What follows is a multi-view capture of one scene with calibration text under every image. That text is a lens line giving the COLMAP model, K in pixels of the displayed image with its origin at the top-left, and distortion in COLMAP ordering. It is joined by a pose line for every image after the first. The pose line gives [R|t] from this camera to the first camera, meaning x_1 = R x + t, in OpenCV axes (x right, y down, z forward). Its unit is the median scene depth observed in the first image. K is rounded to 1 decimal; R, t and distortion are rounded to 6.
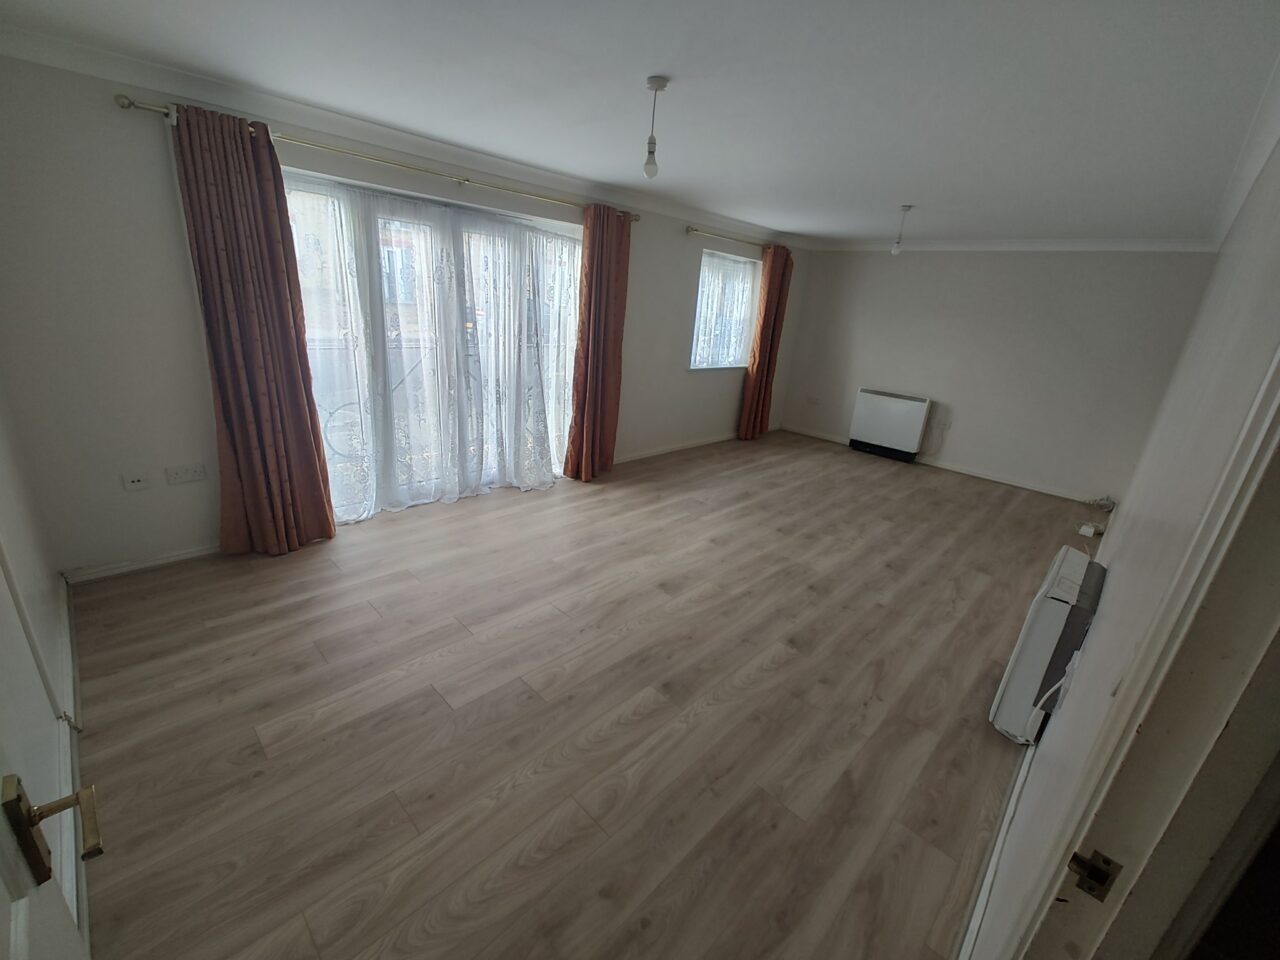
lens RADIAL K [[532.4, 0, 640.0], [0, 532.4, 480.0], [0, 0, 1]] dist [0.005519, 0.000340]
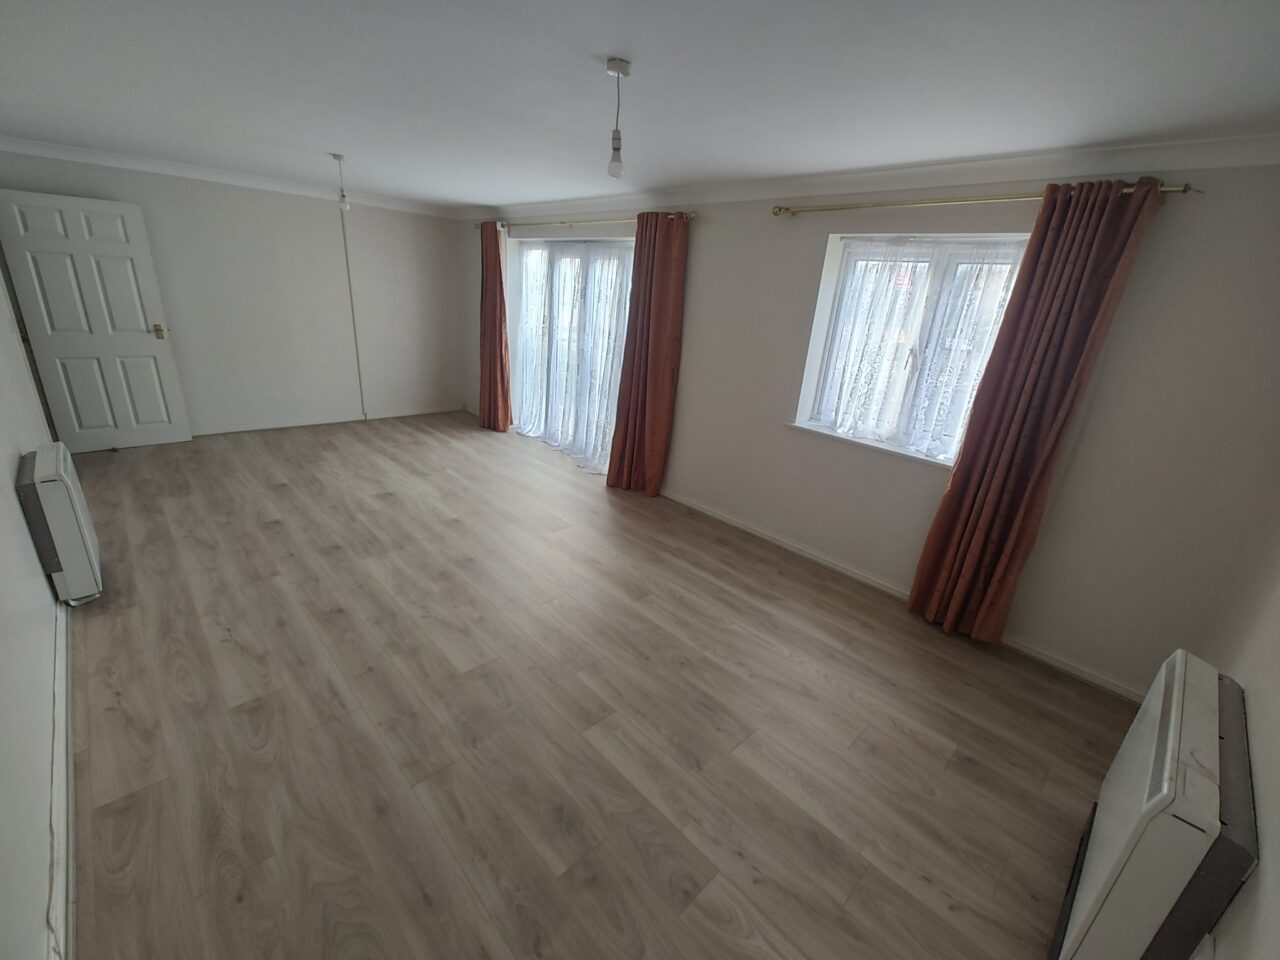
lens RADIAL K [[532.4, 0, 640.0], [0, 532.4, 480.0], [0, 0, 1]] dist [0.005519, 0.000340]
pose [[-0.022873, 0.257623, -0.965975, 1.296063], [-0.400337, 0.883016, 0.244977, -0.410526], [0.916082, 0.392319, 0.082939, 1.422611]]
